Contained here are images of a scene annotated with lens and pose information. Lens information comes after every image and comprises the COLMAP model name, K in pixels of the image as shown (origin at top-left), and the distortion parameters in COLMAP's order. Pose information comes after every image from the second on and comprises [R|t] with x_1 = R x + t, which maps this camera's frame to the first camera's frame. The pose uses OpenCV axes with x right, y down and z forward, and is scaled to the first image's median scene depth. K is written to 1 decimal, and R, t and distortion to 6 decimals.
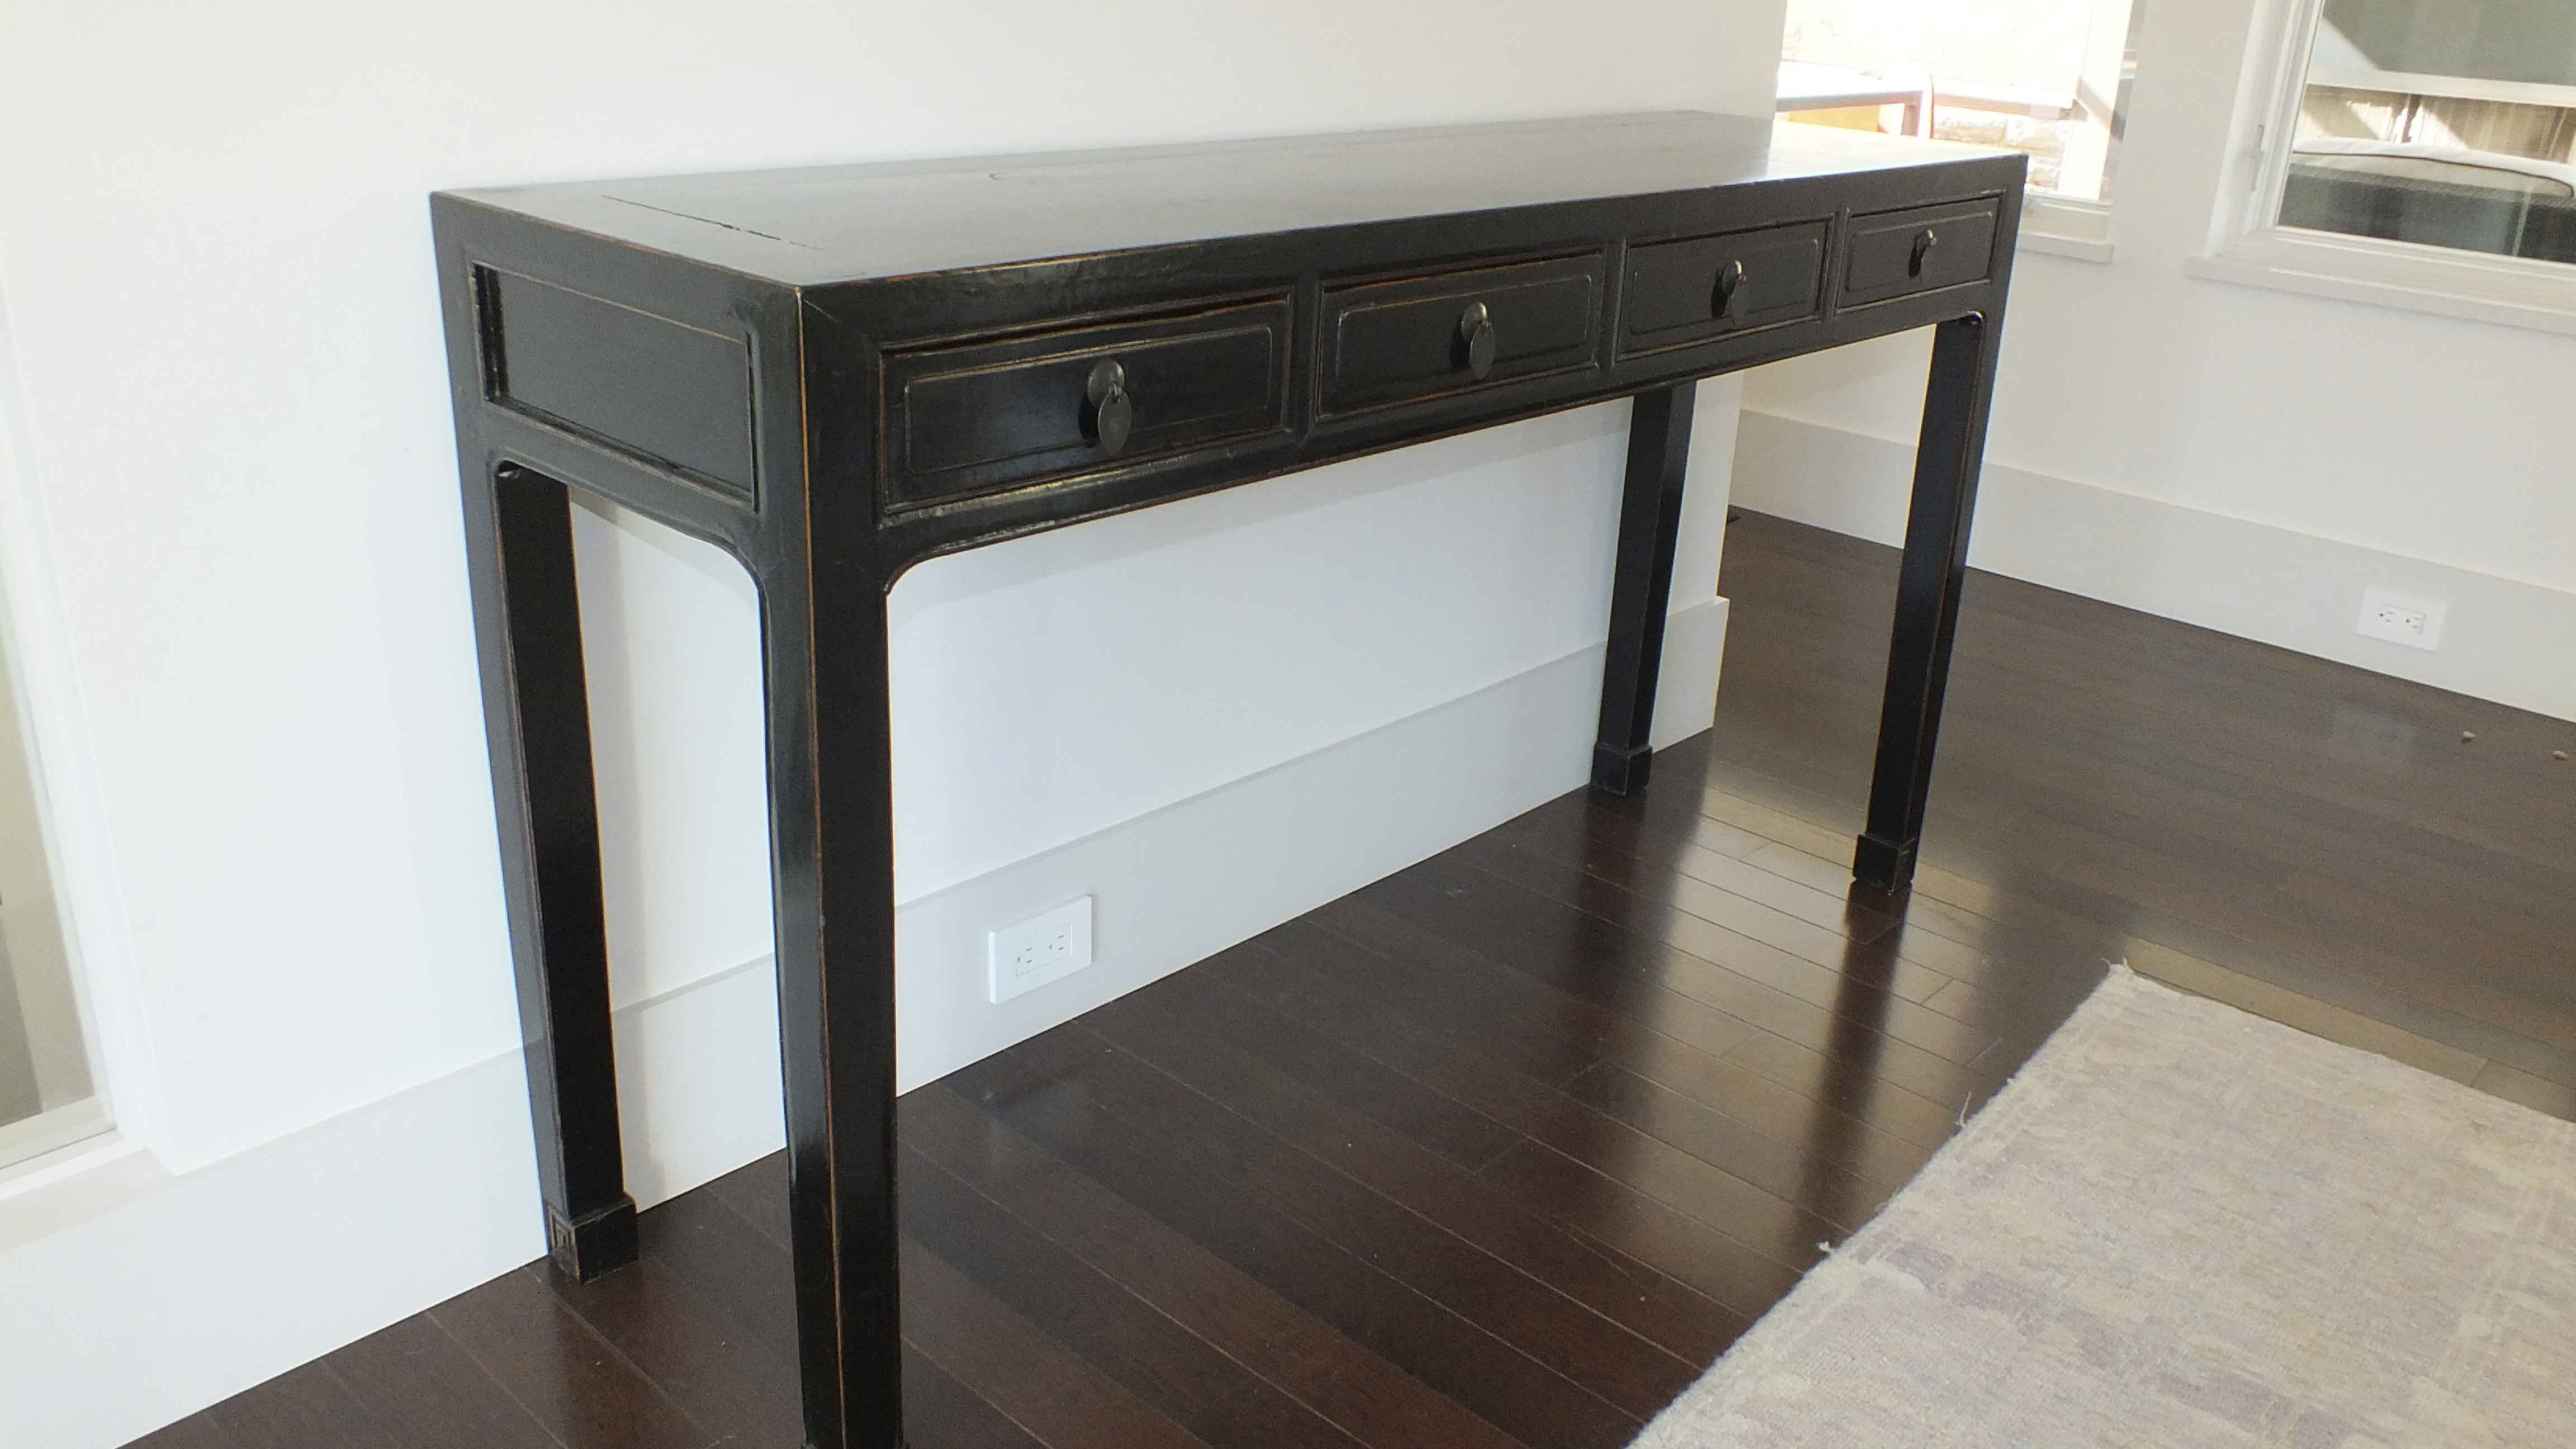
lens RADIAL K [[2111.1, 0, 1288.0], [0, 2111.1, 724.5], [0, 0, 1]] dist [0.005672, 0.011994]
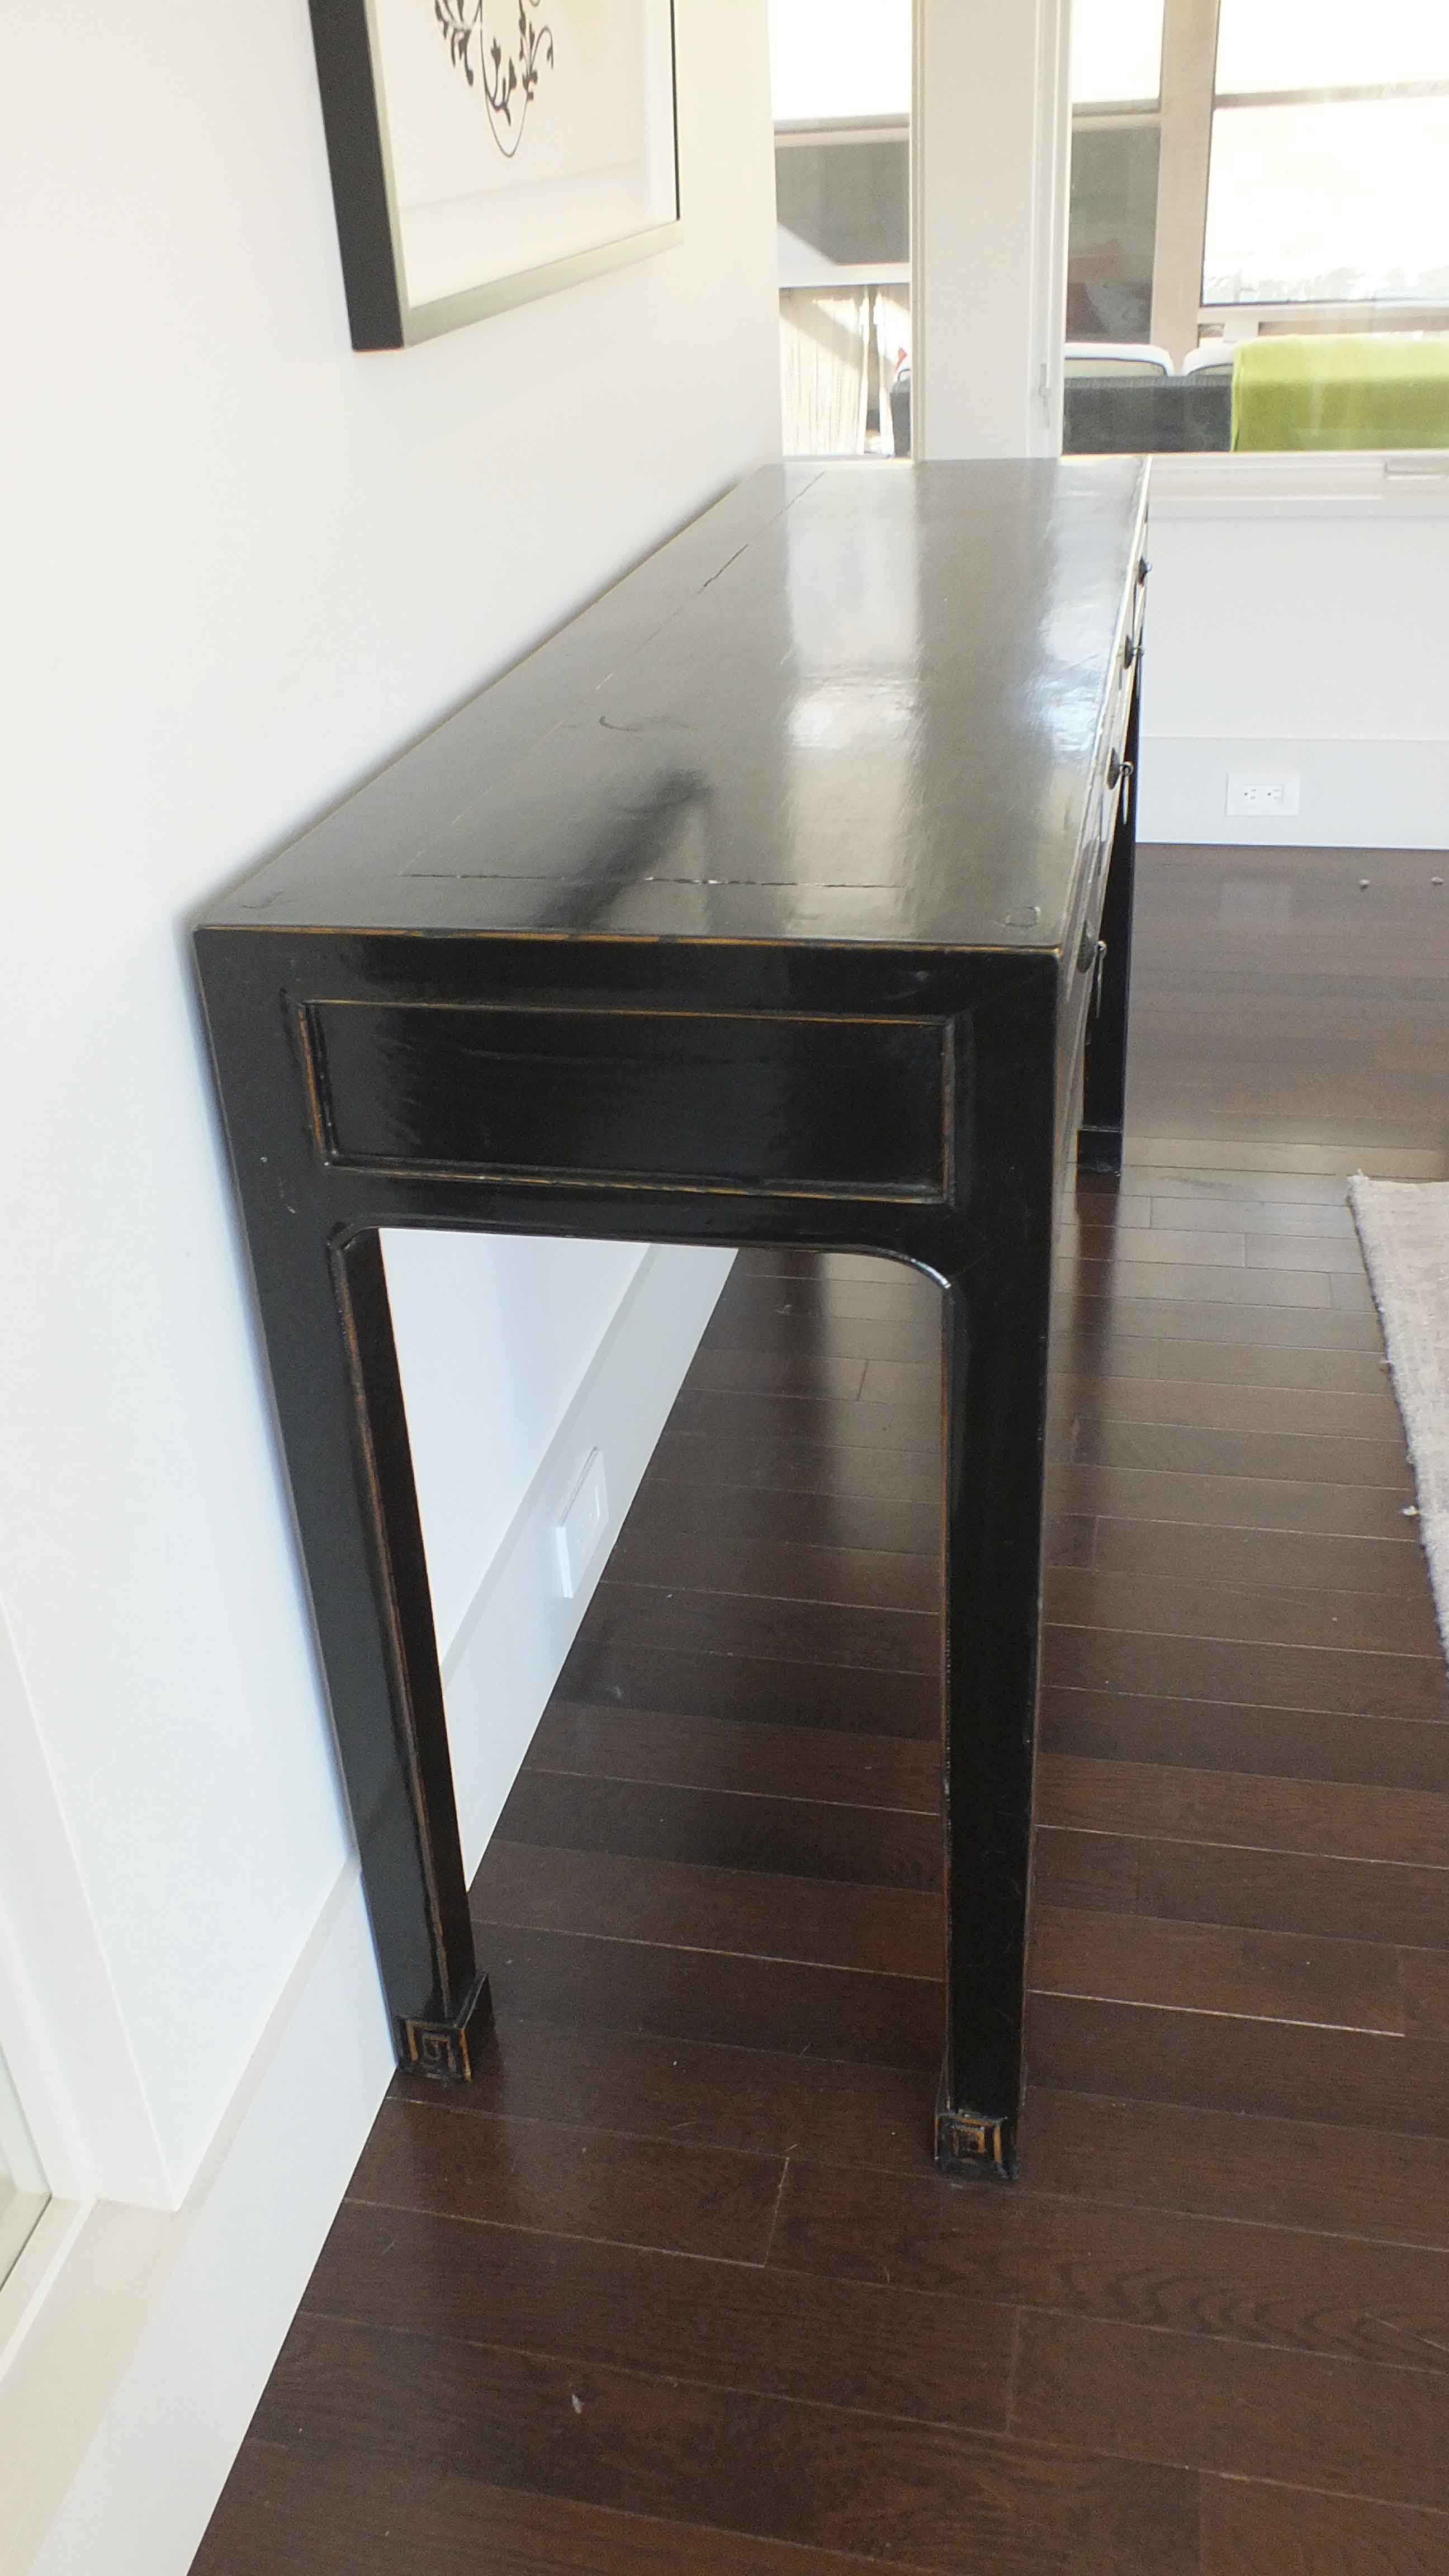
lens RADIAL K [[2111.1, 0, 724.5], [0, 2111.1, 1288.0], [0, 0, 1]] dist [0.005672, 0.011994]
pose [[0.861968, -0.327146, 0.387280, -0.237193], [0.273154, 0.943254, 0.188835, -0.090555], [-0.427080, -0.056982, 0.902417, 0.090704]]
